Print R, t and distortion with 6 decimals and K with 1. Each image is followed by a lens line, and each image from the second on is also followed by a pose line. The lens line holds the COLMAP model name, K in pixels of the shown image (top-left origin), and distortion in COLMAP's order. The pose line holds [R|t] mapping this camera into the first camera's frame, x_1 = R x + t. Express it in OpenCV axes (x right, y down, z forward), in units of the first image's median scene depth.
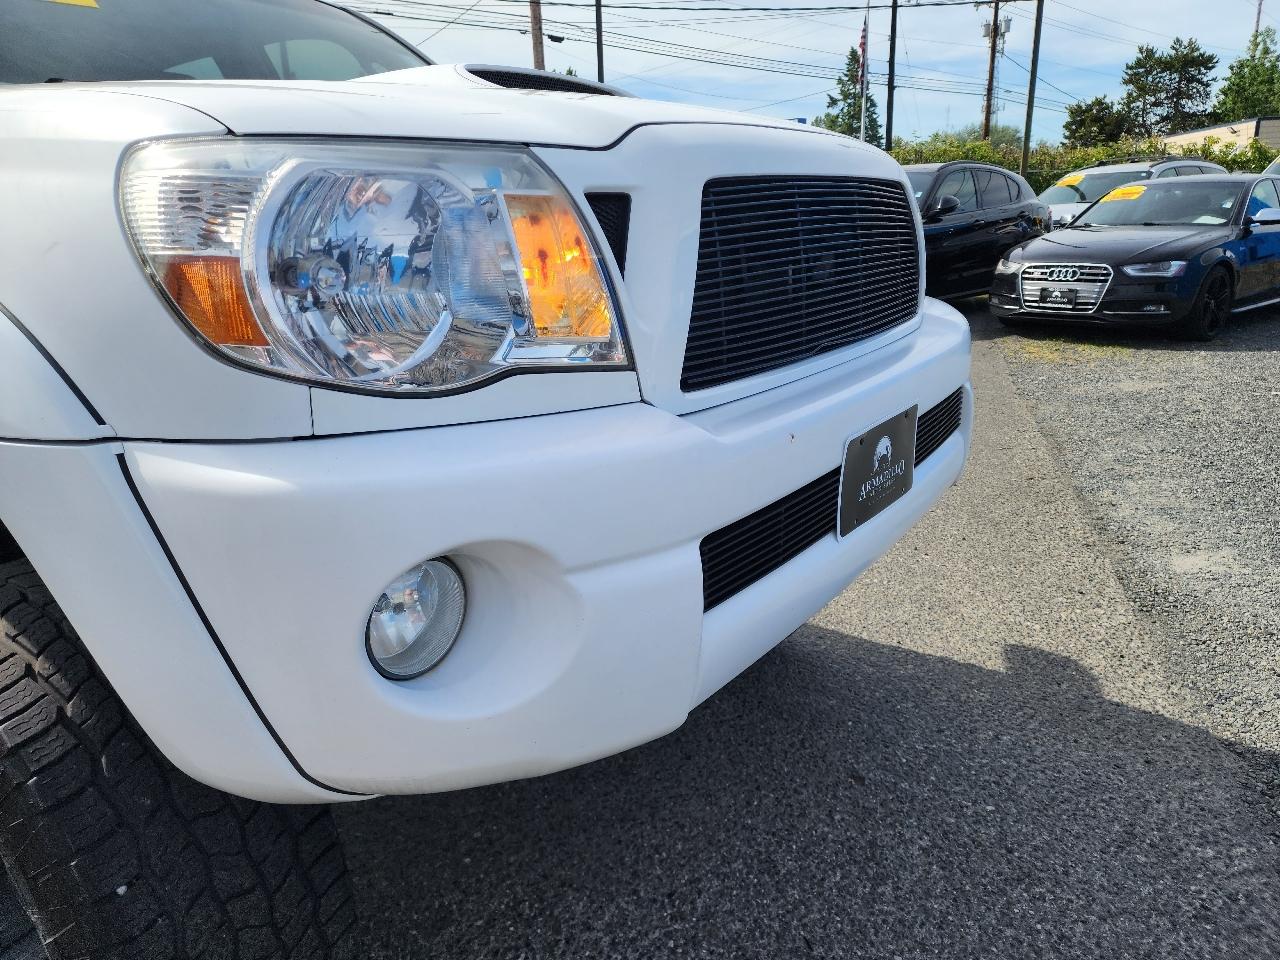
lens RADIAL K [[864.3, 0, 627.5], [0, 864.3, 482.2], [0, 0, 1]] dist [0.066108, -0.065306]
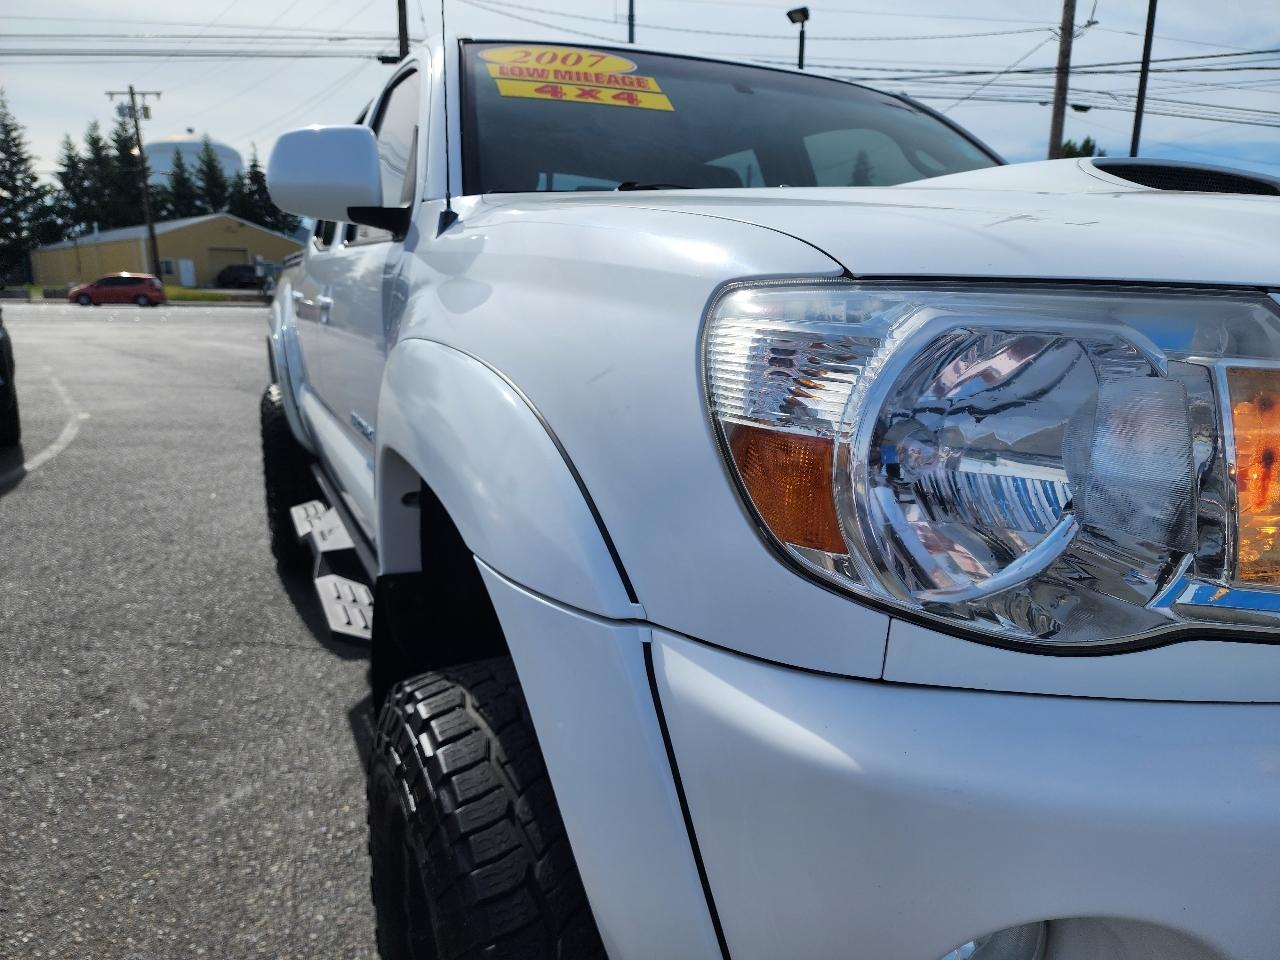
lens RADIAL K [[864.3, 0, 634.3], [0, 864.3, 494.9], [0, 0, 1]] dist [0.066108, -0.065306]
pose [[0.874750, 0.149746, -0.460856, -0.185973], [-0.178271, 0.983804, -0.018709, -0.126591], [0.450590, 0.098523, 0.887278, 0.198792]]
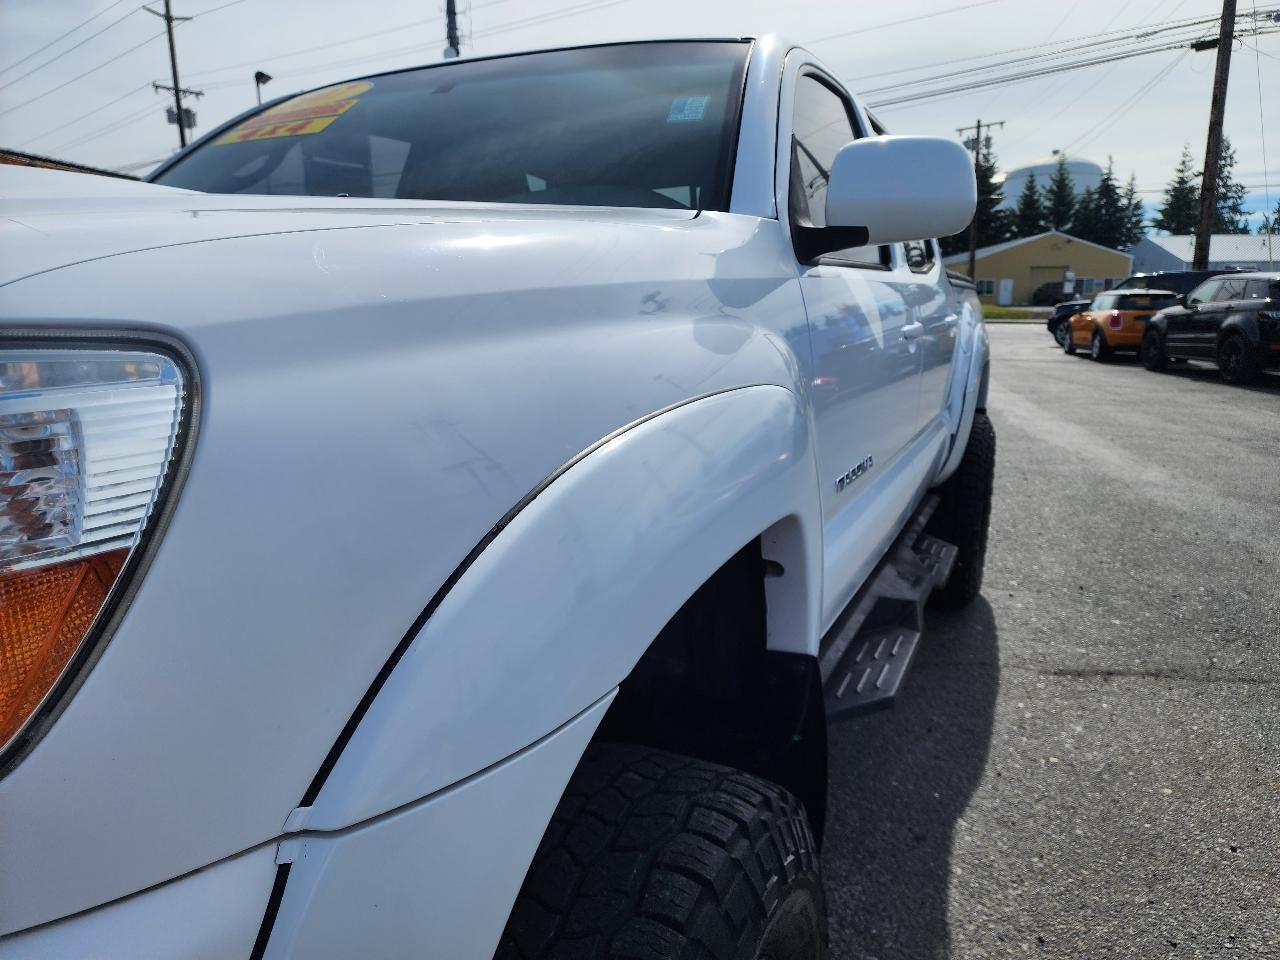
lens RADIAL K [[864.3, 0, 641.0], [0, 864.3, 487.0], [0, 0, 1]] dist [0.066108, -0.065306]
pose [[0.187693, 0.234744, -0.953765, 1.048645], [-0.296165, 0.939355, 0.172914, -0.816400], [0.936514, 0.250017, 0.245833, 2.214061]]
